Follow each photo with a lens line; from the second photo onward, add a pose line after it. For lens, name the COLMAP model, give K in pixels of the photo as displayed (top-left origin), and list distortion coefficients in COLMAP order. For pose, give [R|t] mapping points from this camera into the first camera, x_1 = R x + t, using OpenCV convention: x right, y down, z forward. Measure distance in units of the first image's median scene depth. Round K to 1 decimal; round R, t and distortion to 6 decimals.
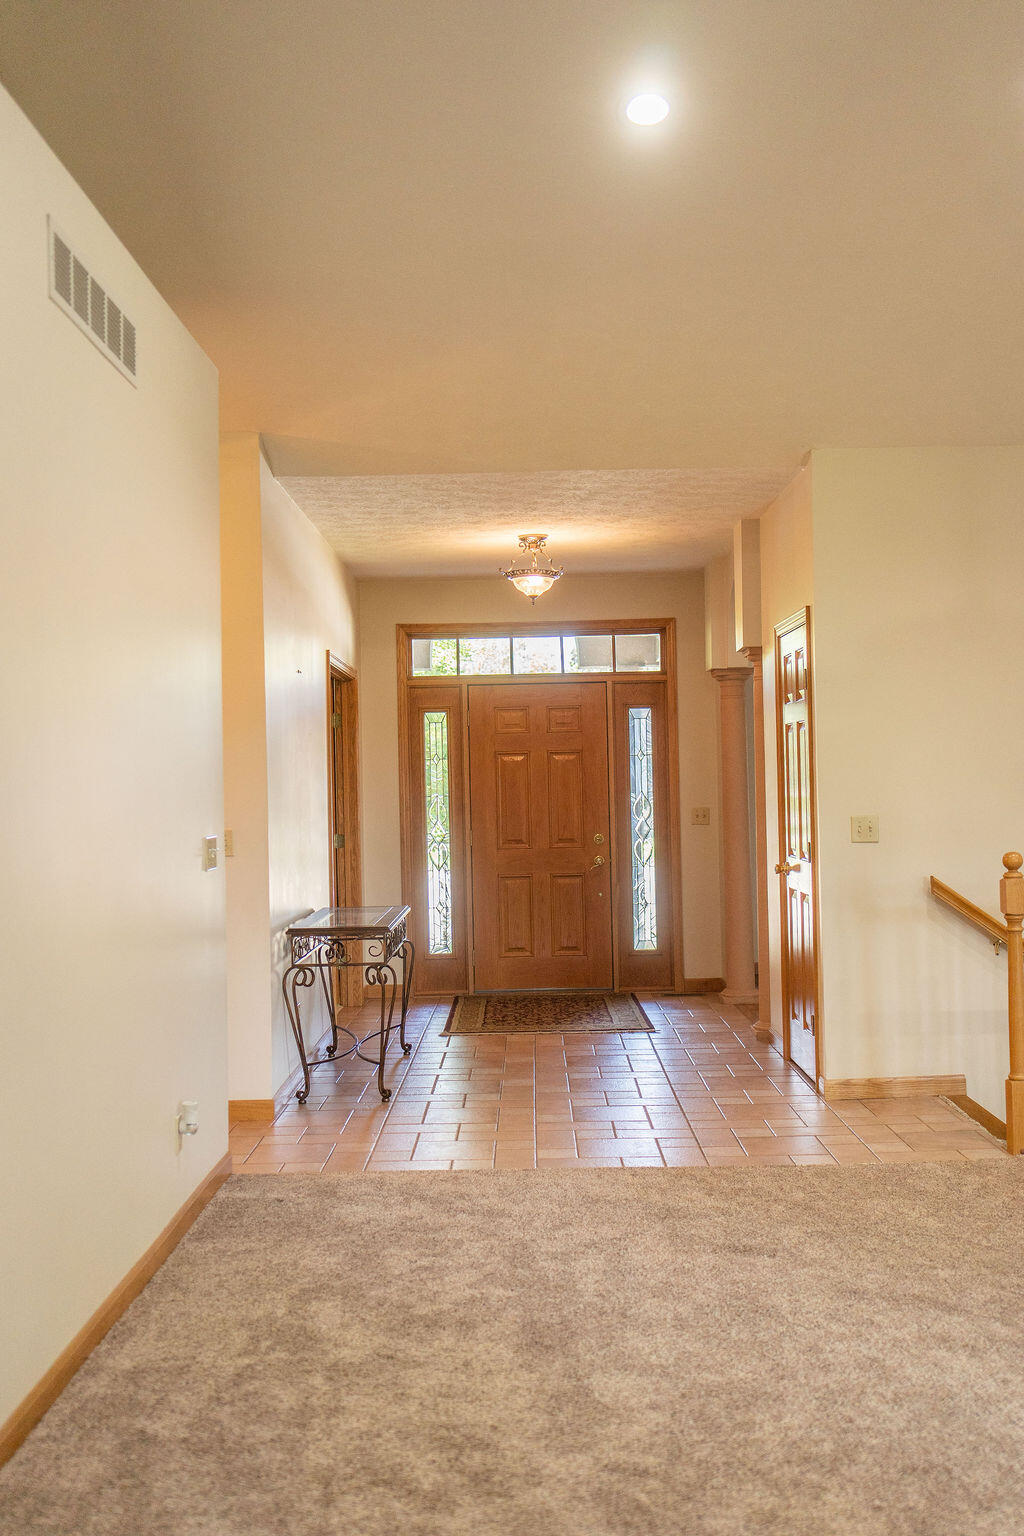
lens RADIAL K [[1558.8, 0, 512.0], [0, 1558.8, 768.0], [0, 0, 1]] dist [0.066163, 0.007937]
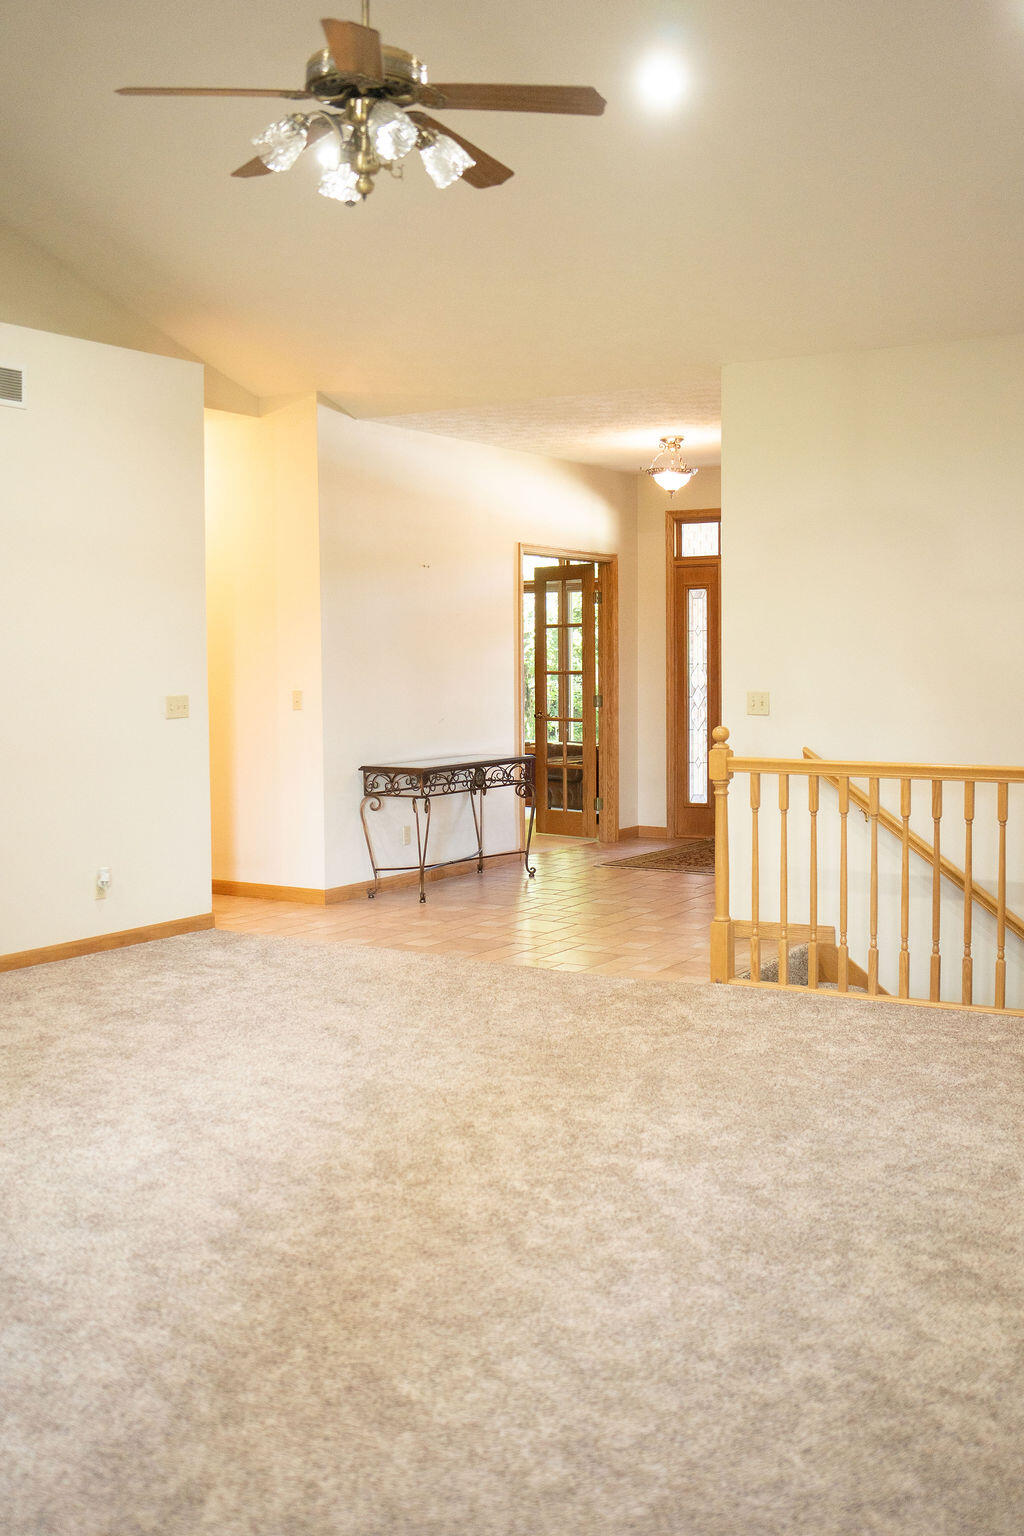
lens RADIAL K [[1579.4, 0, 512.0], [0, 1579.4, 768.0], [0, 0, 1]] dist [-0.125734, 0.098917]
pose [[0.847959, 0.051818, -0.527524, 0.529518], [-0.002112, 0.995532, 0.094396, -0.016744], [0.530058, -0.078930, 0.844280, -0.042482]]
